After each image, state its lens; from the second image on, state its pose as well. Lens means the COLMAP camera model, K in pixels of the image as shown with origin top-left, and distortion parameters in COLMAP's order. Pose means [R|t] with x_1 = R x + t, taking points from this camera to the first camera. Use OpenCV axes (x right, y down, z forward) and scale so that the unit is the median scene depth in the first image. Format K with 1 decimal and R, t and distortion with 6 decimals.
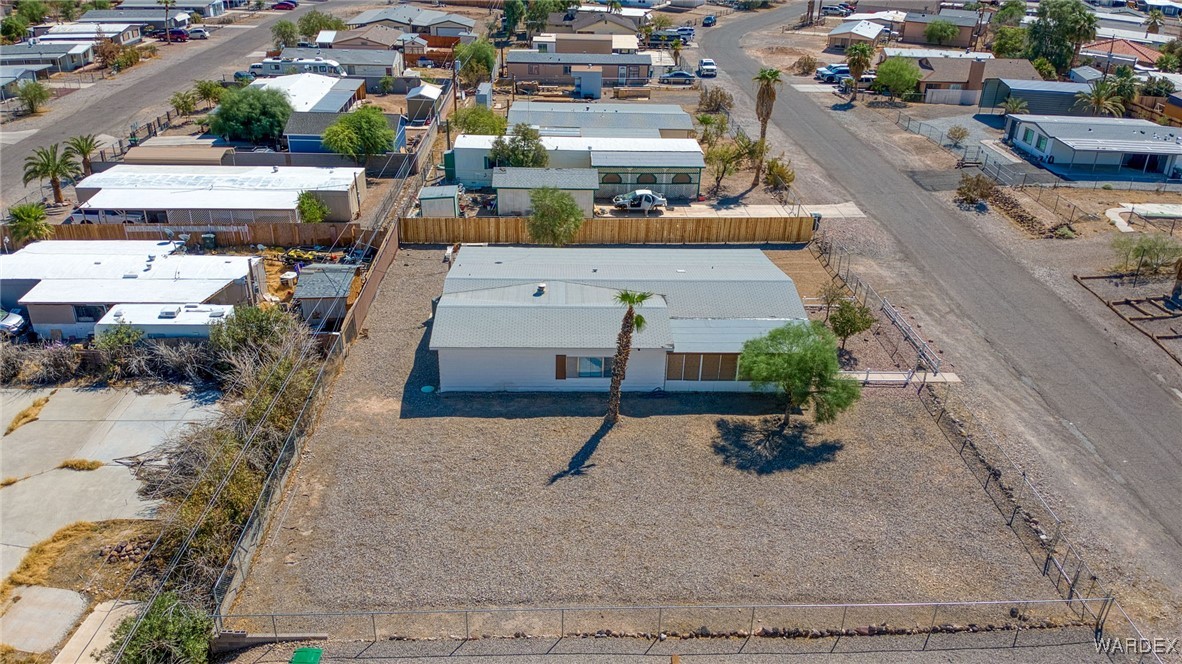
lens RADIAL K [[856.4, 0, 594.5], [0, 856.4, 332.5], [0, 0, 1]] dist [0.123751, -0.237160]
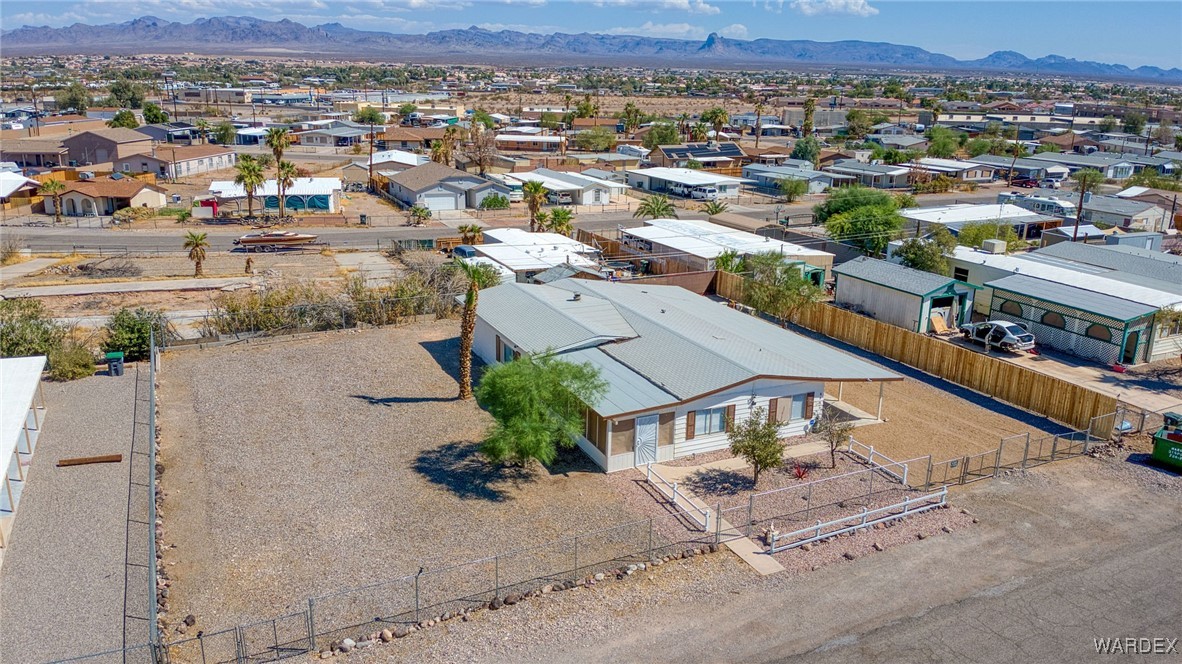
lens RADIAL K [[854.8, 0, 591.0], [0, 854.8, 332.0], [0, 0, 1]] dist [0.150540, -0.274120]
pose [[0.401604, 0.241499, -0.883398, 0.955607], [-0.419477, 0.905976, 0.056972, -0.088775], [0.814097, 0.347685, 0.465147, 0.627087]]
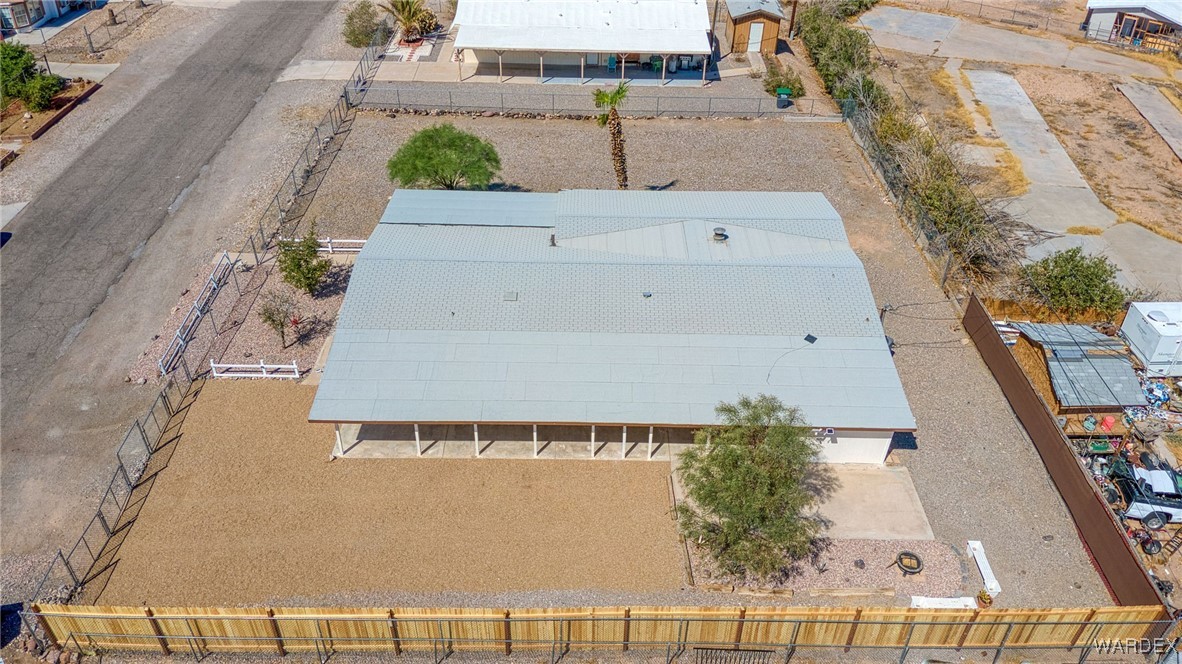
lens RADIAL K [[856.4, 0, 594.5], [0, 856.4, 332.5], [0, 0, 1]] dist [0.123751, -0.237160]
pose [[-0.998456, -0.055538, -0.000398, 0.047914], [-0.025228, 0.447142, 0.894107, -0.767612], [-0.049479, 0.892737, -0.447853, 1.594499]]
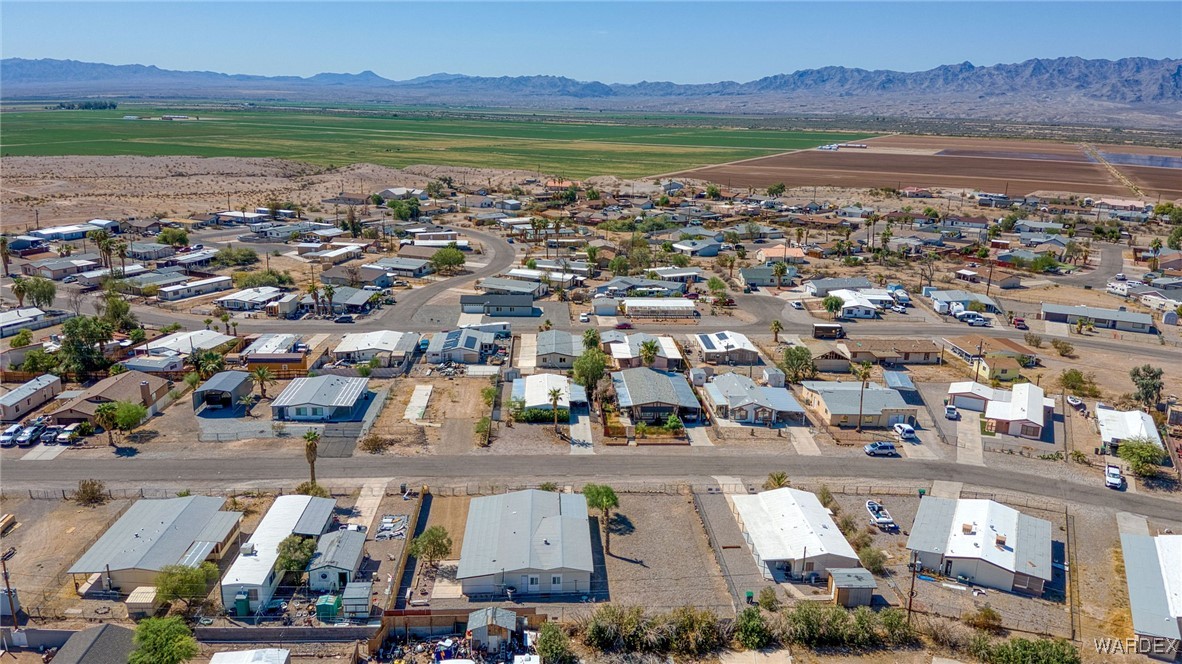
lens RADIAL K [[864.1, 0, 591.0], [0, 864.1, 332.0], [0, 0, 1]] dist [0.208271, -0.245385]
pose [[-0.019834, -0.285971, 0.958033, -2.273156], [0.430970, 0.862183, 0.266282, -1.171924], [-0.902148, 0.418164, 0.106145, 0.498393]]
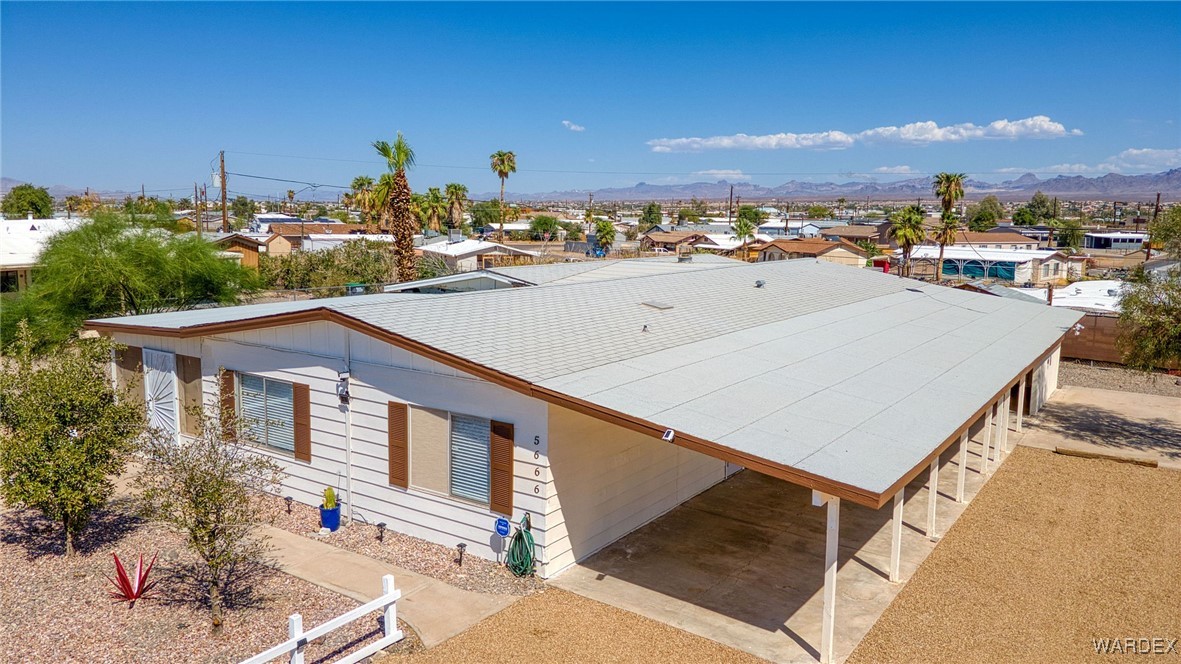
lens RADIAL K [[855.7, 0, 594.0], [0, 855.7, 332.5], [0, 0, 1]] dist [0.123751, -0.237160]
pose [[-0.590567, 0.080987, -0.802915, 0.459365], [-0.386648, 0.844919, 0.369614, -0.211706], [0.708332, 0.528727, -0.467668, 1.392244]]
